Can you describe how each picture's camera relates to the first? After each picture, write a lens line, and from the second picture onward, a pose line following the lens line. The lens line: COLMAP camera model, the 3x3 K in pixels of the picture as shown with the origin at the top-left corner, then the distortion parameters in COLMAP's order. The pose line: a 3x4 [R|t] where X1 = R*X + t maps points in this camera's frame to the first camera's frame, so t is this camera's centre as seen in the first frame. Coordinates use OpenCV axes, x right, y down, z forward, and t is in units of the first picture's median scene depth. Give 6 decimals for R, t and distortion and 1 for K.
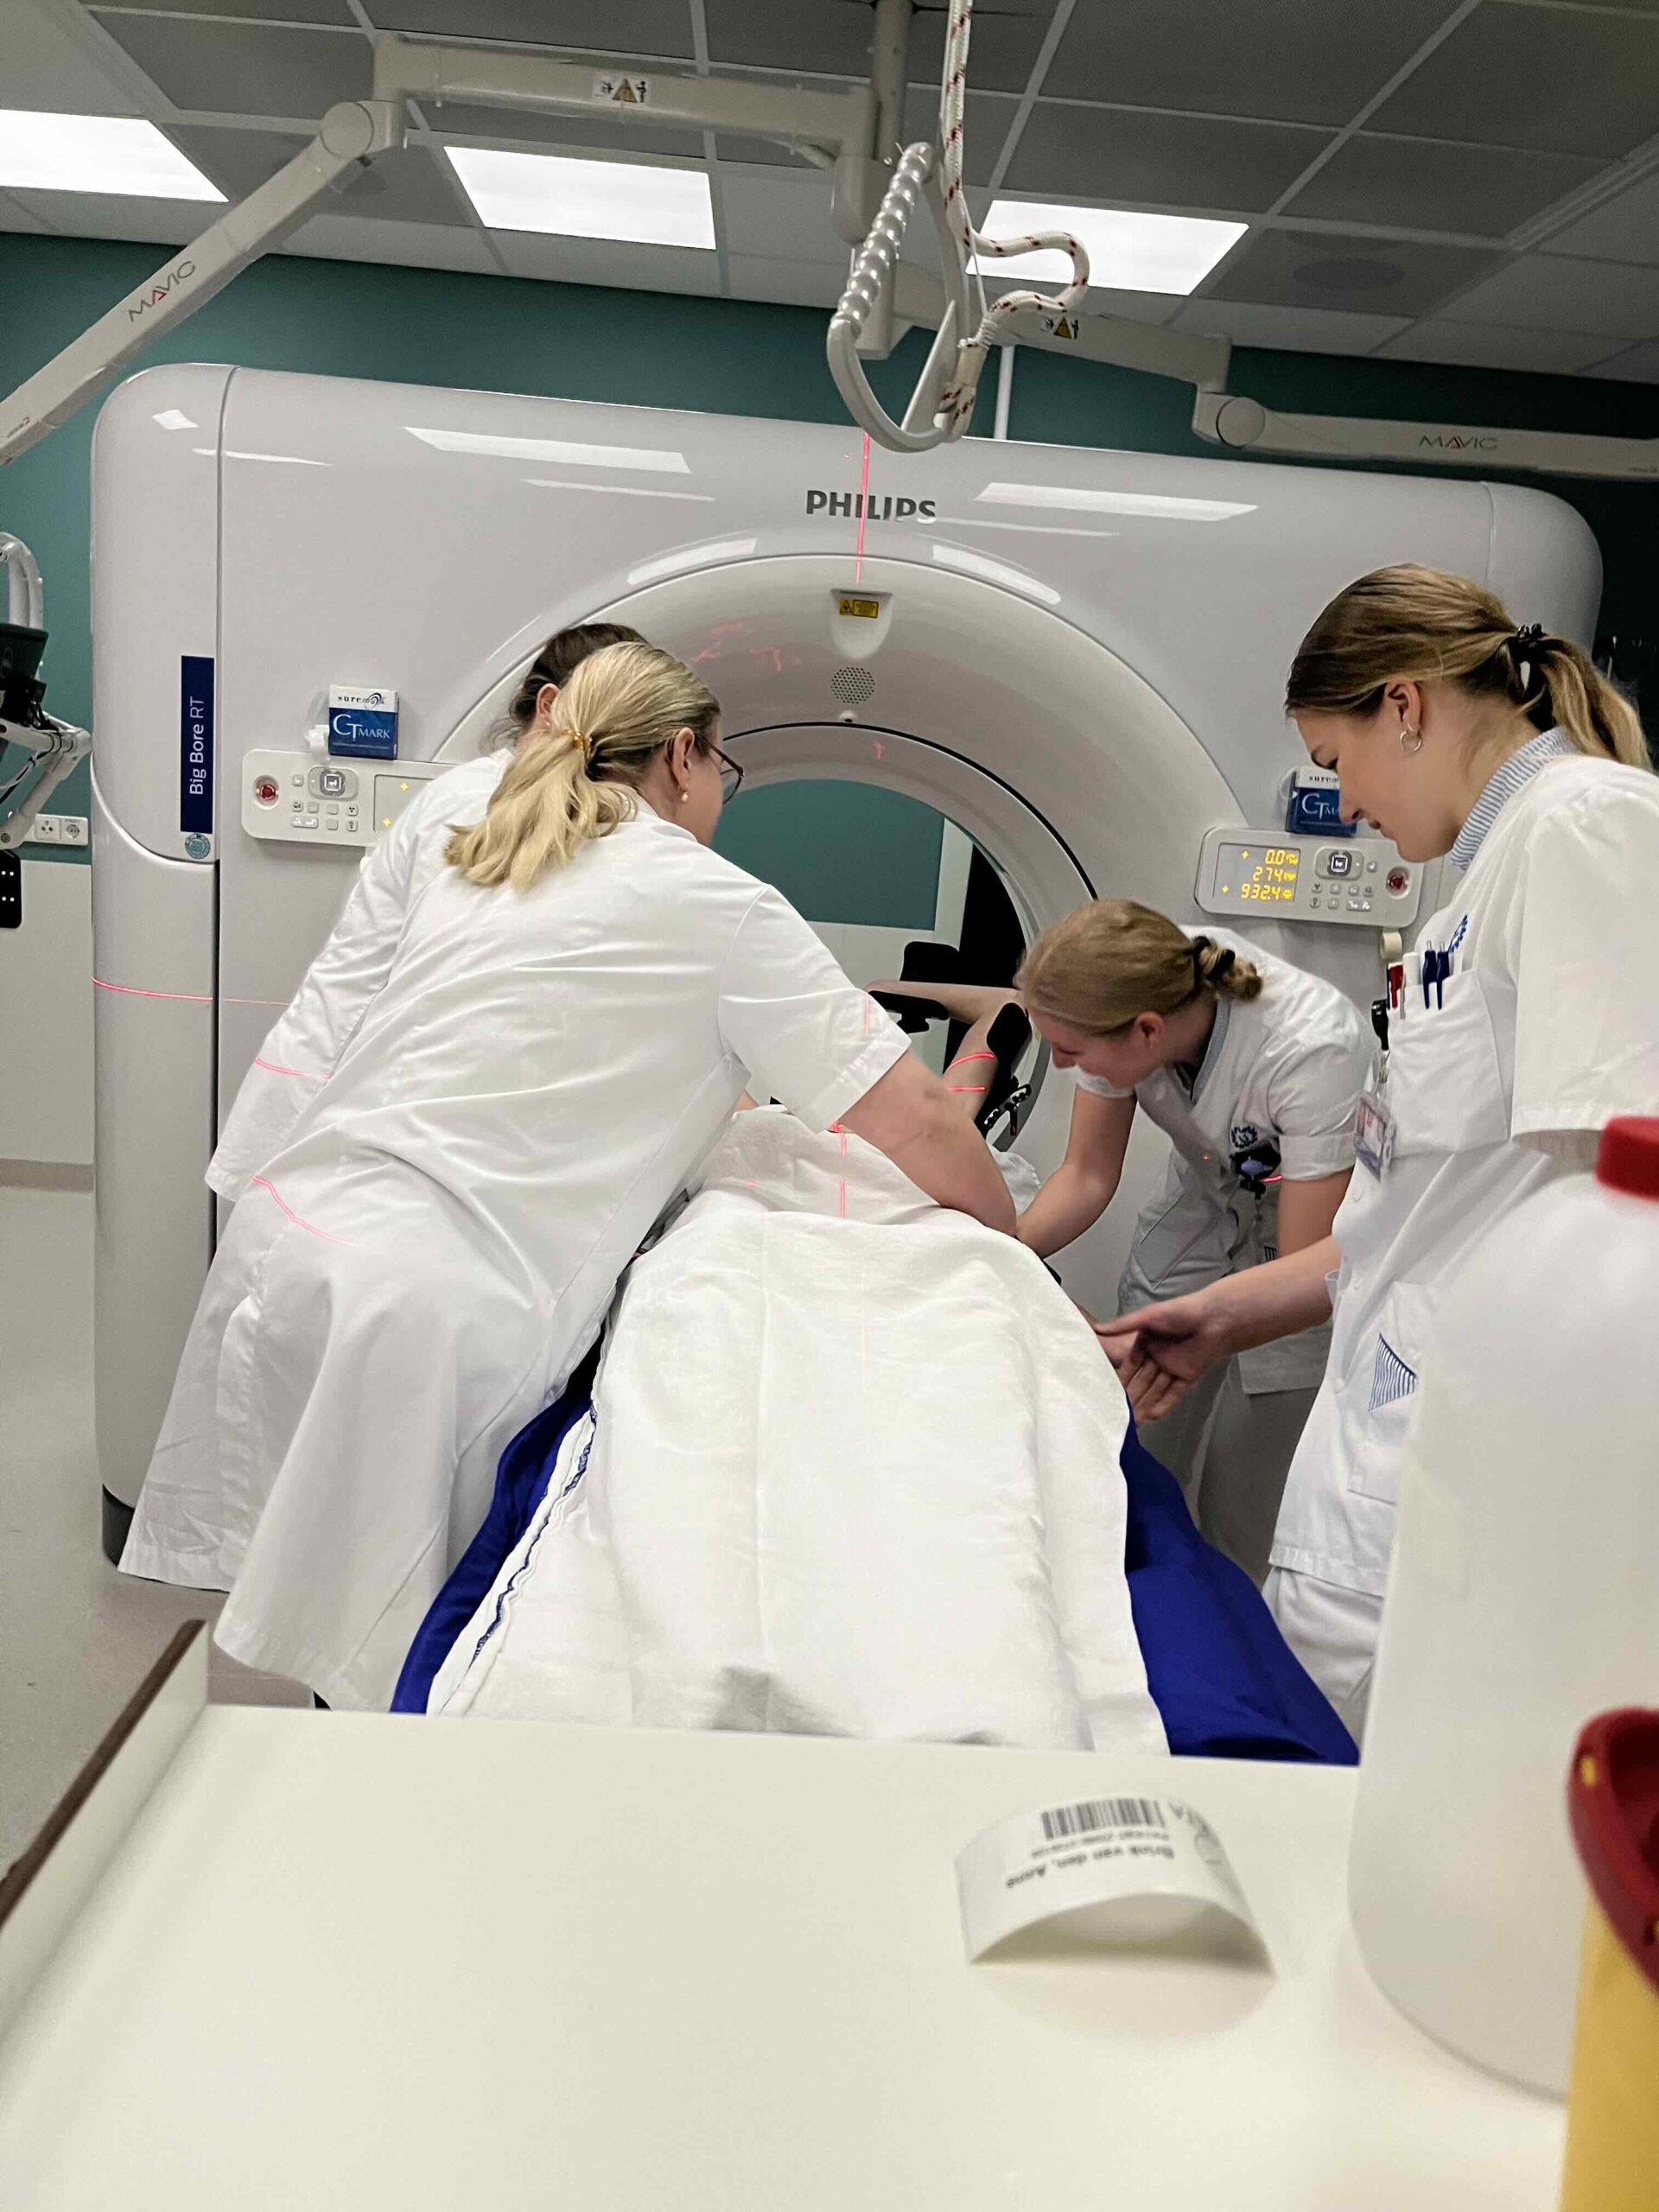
lens RADIAL K [[1683.3, 0, 824.7], [0, 1683.3, 1048.8], [0, 0, 1]] dist [0.056160, -0.118479]
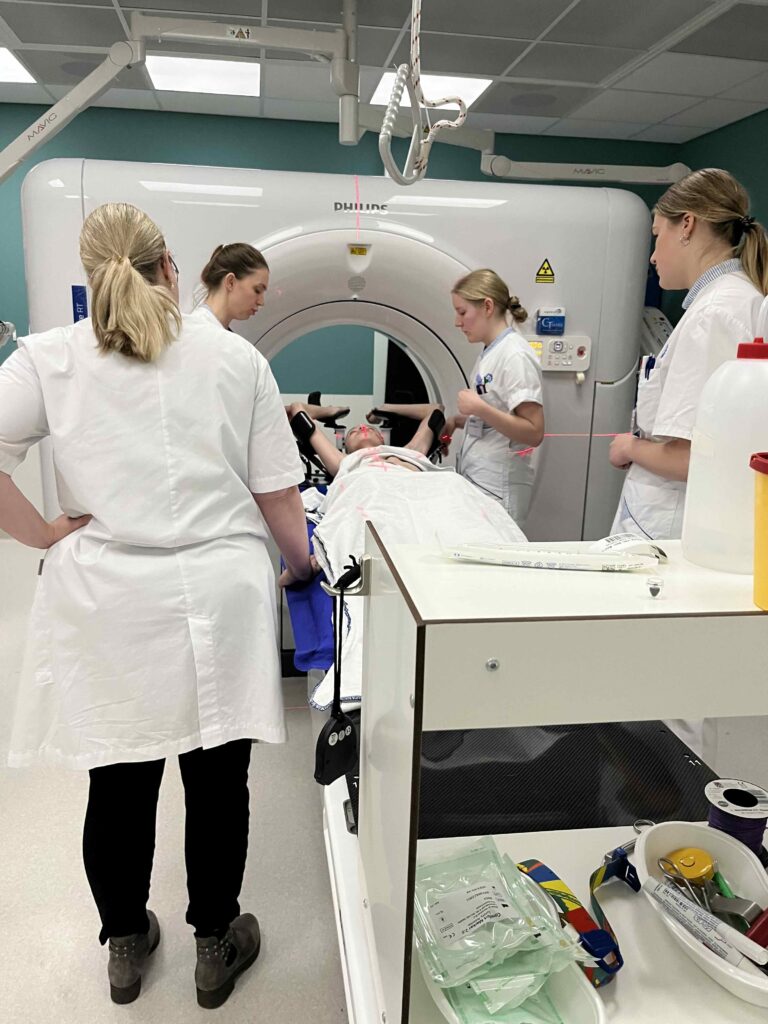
lens RADIAL K [[779.2, 0, 381.8], [0, 779.2, 485.5], [0, 0, 1]] dist [0.056160, -0.118479]
pose [[0.990961, -0.080858, 0.107045, -0.088314], [0.077516, 0.996376, 0.035028, 0.032431], [-0.109489, -0.026414, 0.993637, -0.109318]]
